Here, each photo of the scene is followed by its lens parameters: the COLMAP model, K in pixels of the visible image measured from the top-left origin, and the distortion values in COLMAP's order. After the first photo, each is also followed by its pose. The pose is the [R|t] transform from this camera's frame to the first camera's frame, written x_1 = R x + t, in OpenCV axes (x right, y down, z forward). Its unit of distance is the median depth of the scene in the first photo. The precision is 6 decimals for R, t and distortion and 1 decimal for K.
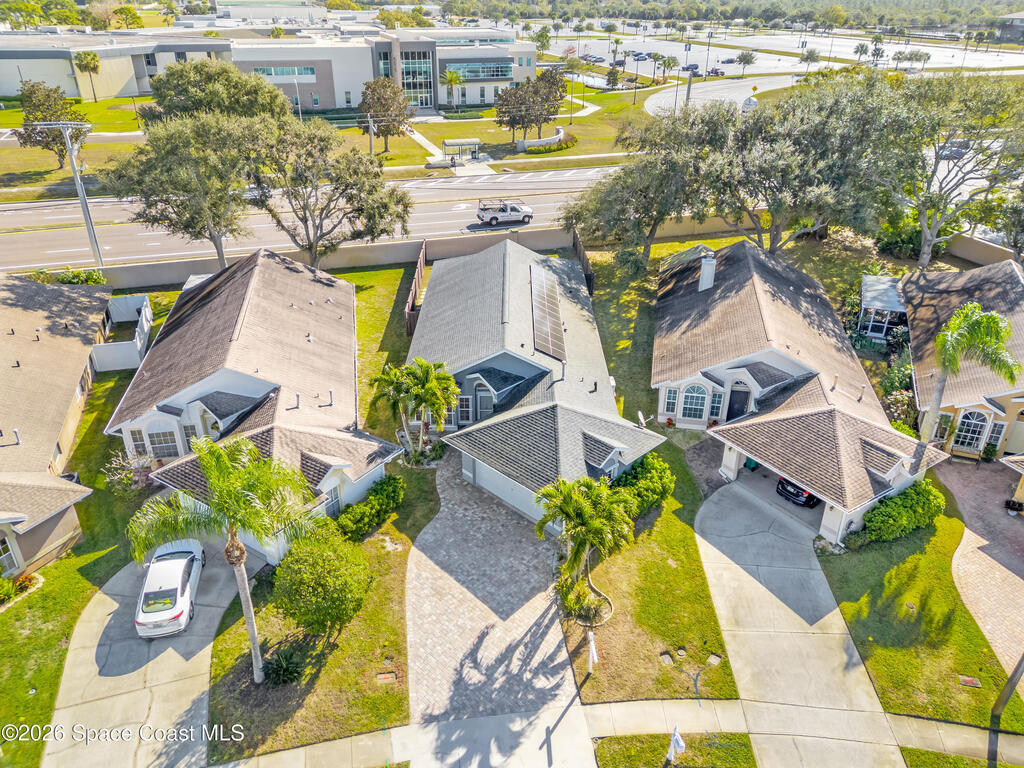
lens RADIAL K [[727.4, 0, 512.0], [0, 727.4, 384.0], [0, 0, 1]] dist [0.157913, -0.178029]
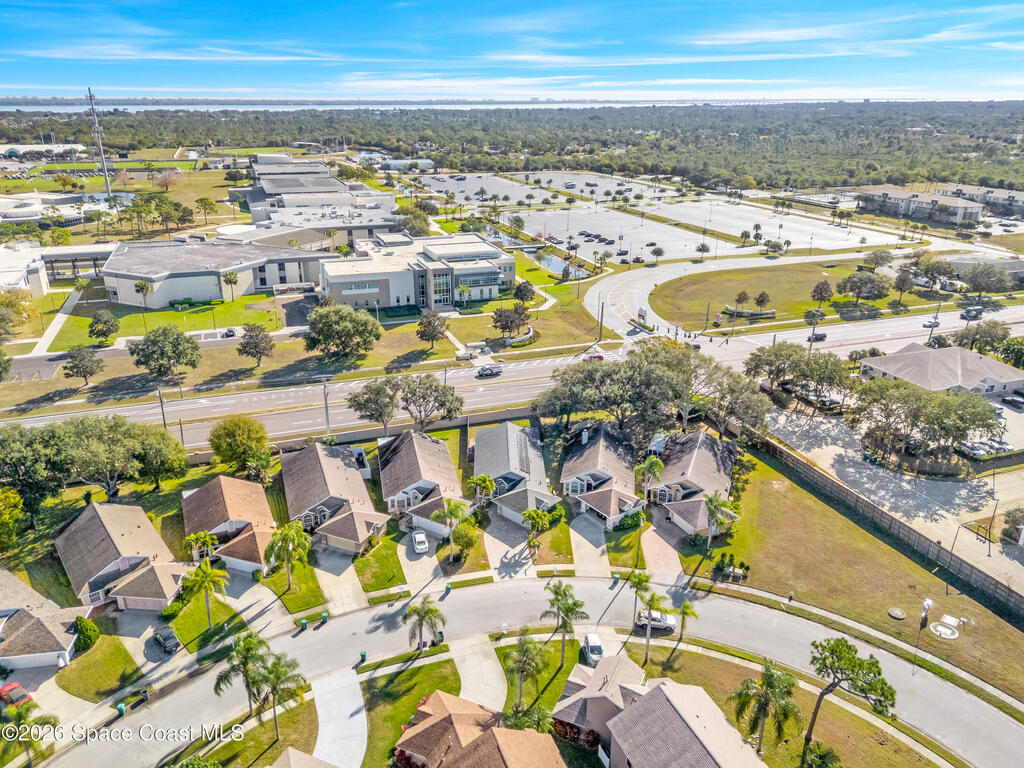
lens RADIAL K [[727.4, 0, 512.0], [0, 727.4, 384.0], [0, 0, 1]] dist [0.157913, -0.178029]
pose [[0.999545, -0.012489, 0.027449, -0.080151], [0.015768, 0.992323, -0.122667, -0.032473], [-0.025706, 0.123044, 0.992068, -2.043805]]
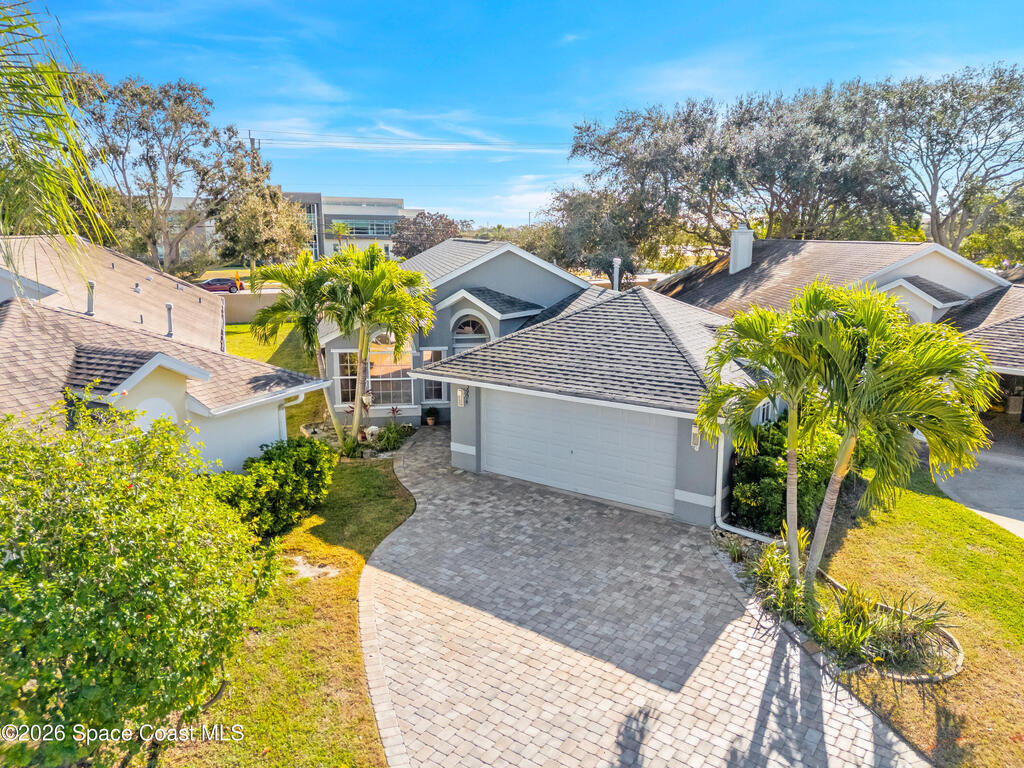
lens RADIAL K [[727.4, 0, 512.0], [0, 727.4, 384.0], [0, 0, 1]] dist [0.157913, -0.178029]
pose [[0.984800, -0.027402, 0.171516, -0.105425], [0.076998, 0.954019, -0.289688, 0.212614], [-0.155691, 0.298491, 0.941628, 0.497395]]
